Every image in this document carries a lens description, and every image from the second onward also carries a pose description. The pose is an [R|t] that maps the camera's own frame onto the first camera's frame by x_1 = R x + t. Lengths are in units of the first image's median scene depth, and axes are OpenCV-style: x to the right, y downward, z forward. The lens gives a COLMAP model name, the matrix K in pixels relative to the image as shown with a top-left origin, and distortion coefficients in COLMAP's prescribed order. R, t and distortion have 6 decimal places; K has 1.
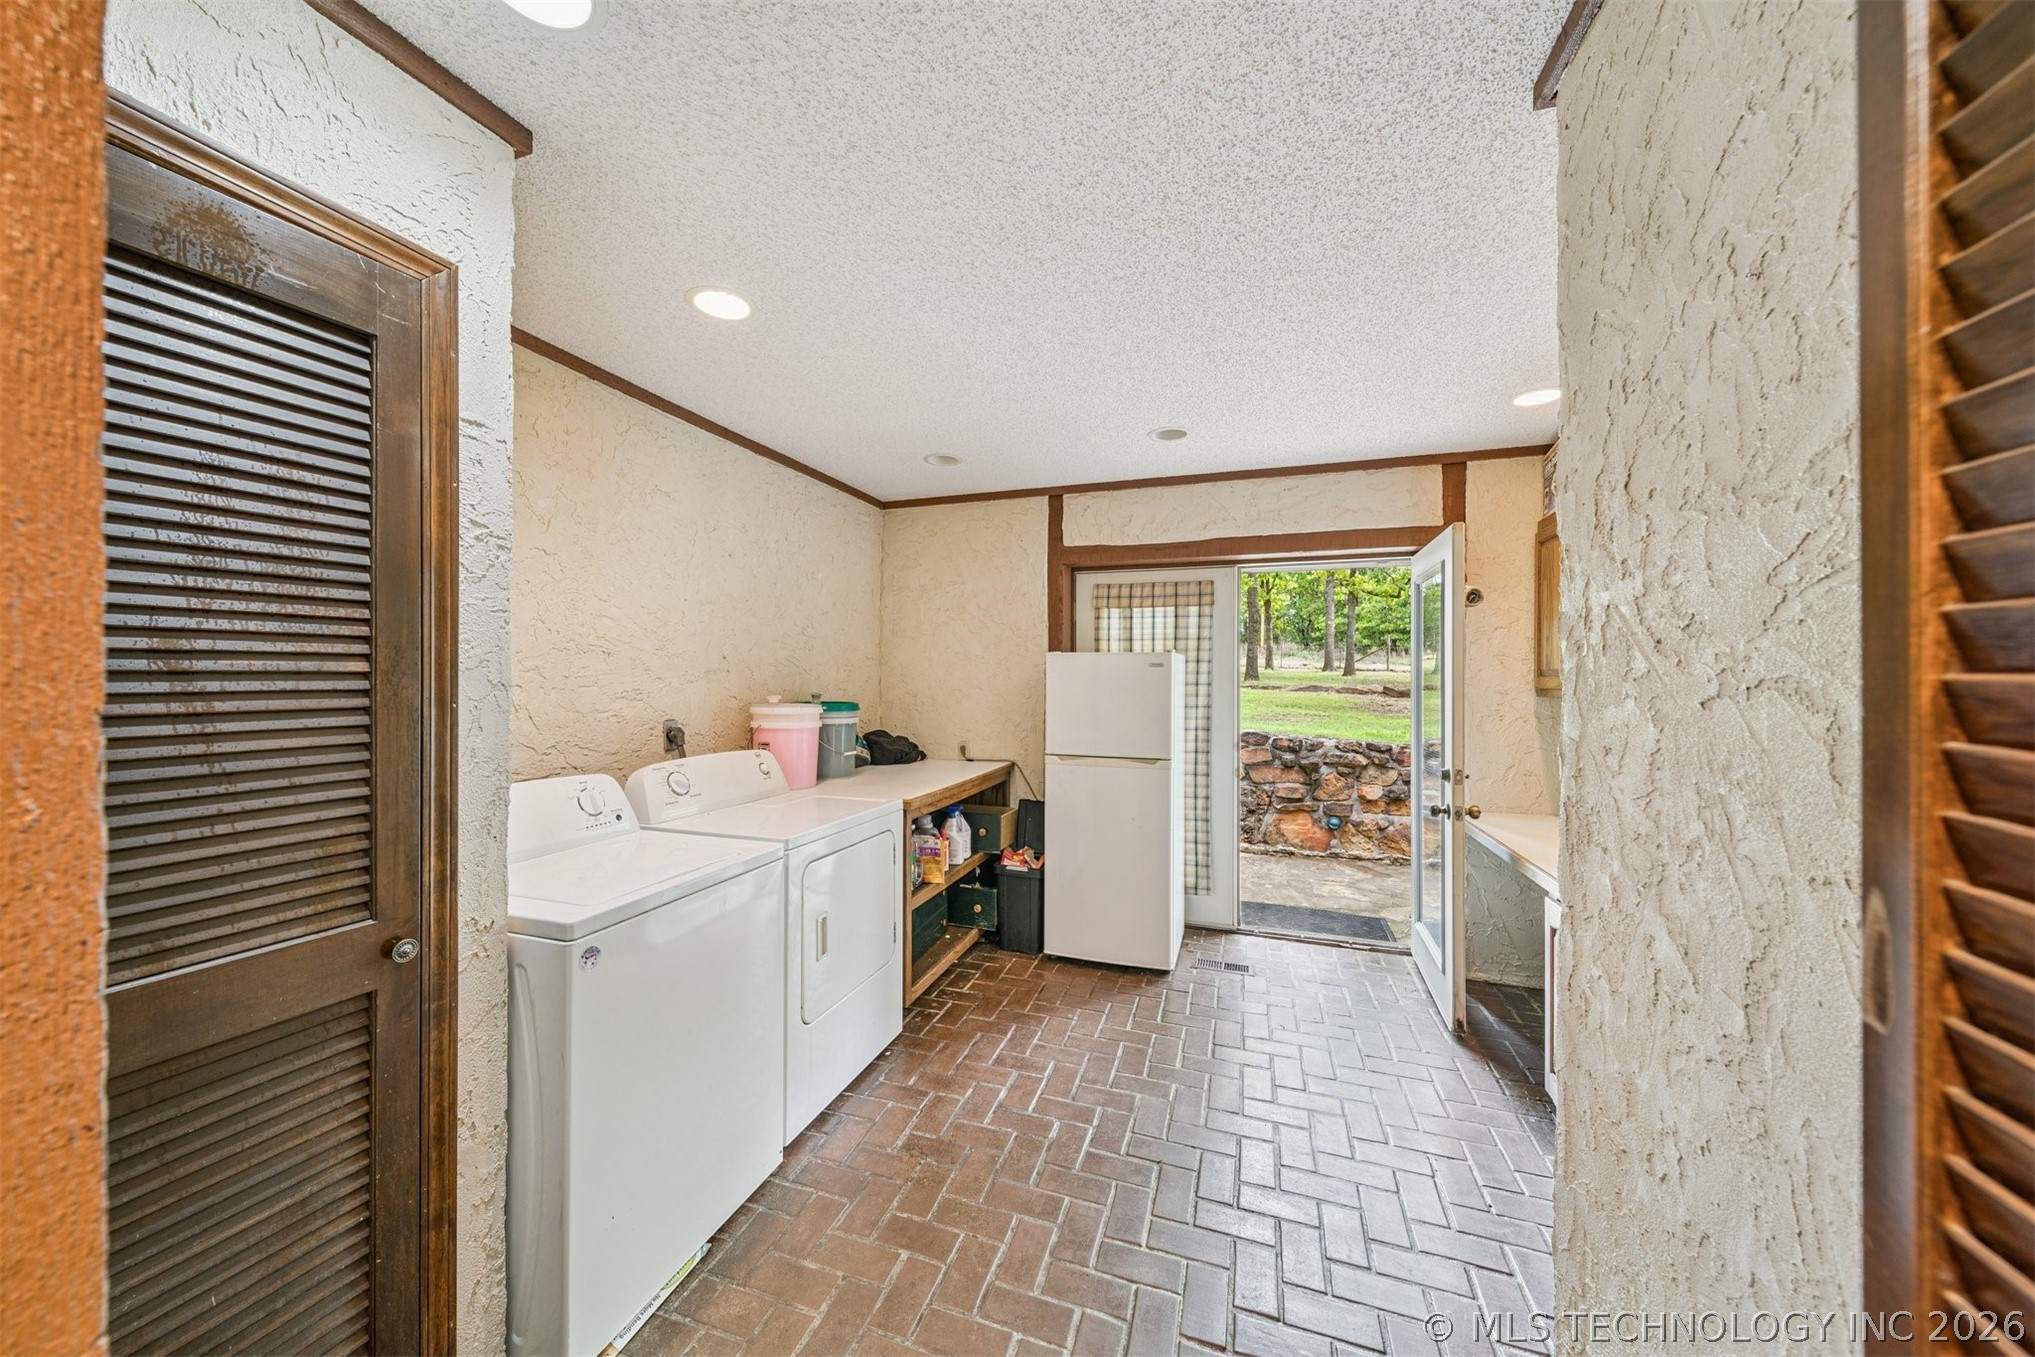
lens RADIAL K [[718.7, 0, 1006.3], [0, 718.7, 667.8], [0, 0, 1]] dist [0.000200, -0.000215]
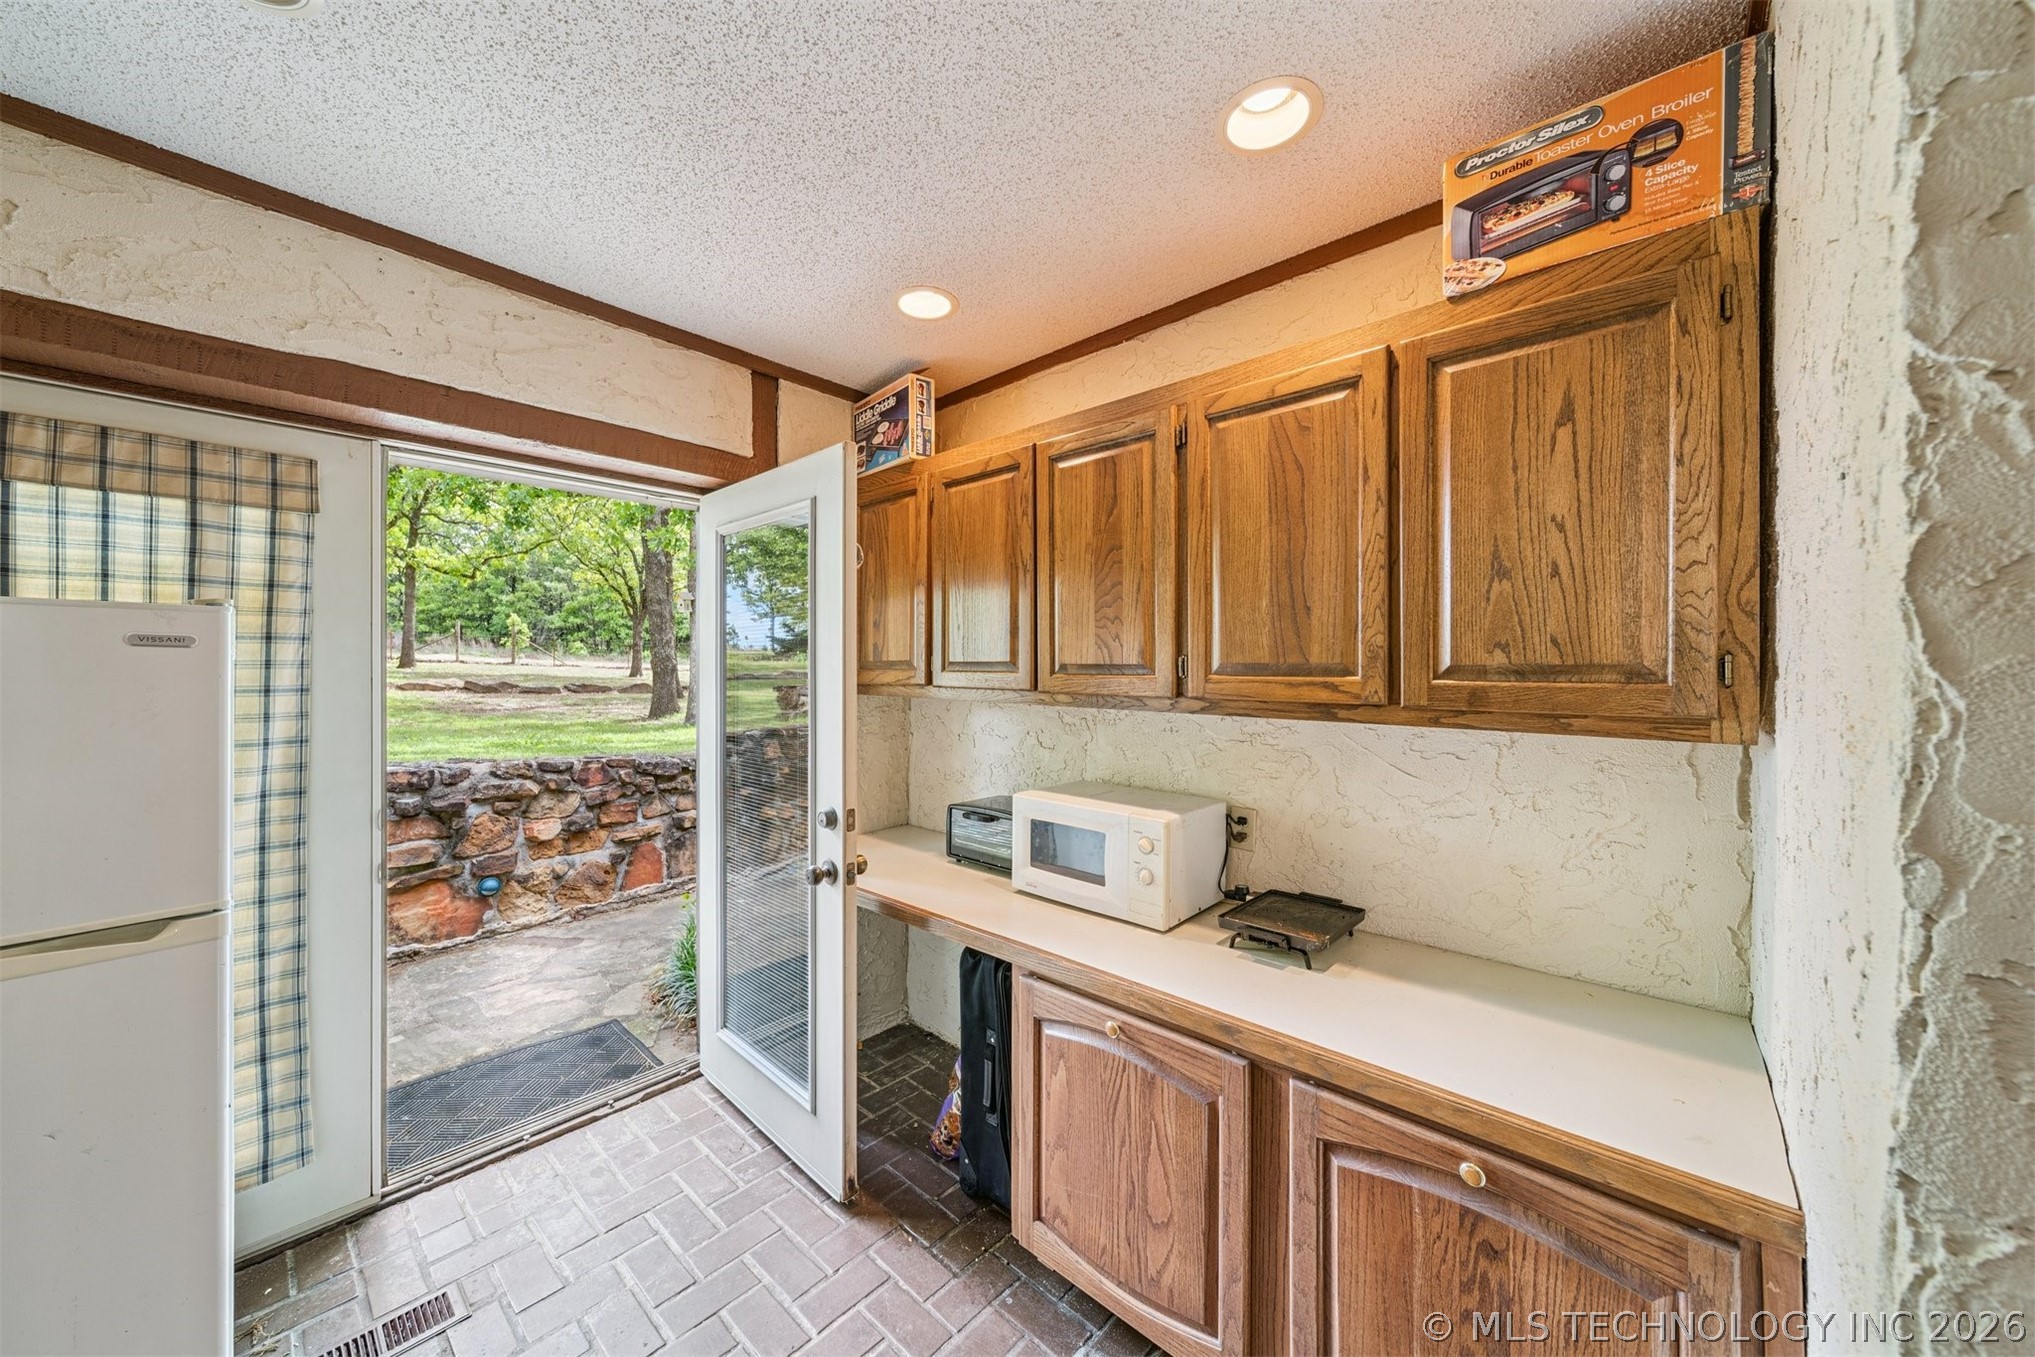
lens RADIAL K [[718.7, 0, 1006.3], [0, 718.7, 667.8], [0, 0, 1]] dist [0.000200, -0.000215]
pose [[0.403417, -0.003751, 0.915008, 0.041732], [-0.006912, 0.999951, 0.007147, 0.002219], [-0.914990, -0.009208, 0.403371, 0.345371]]
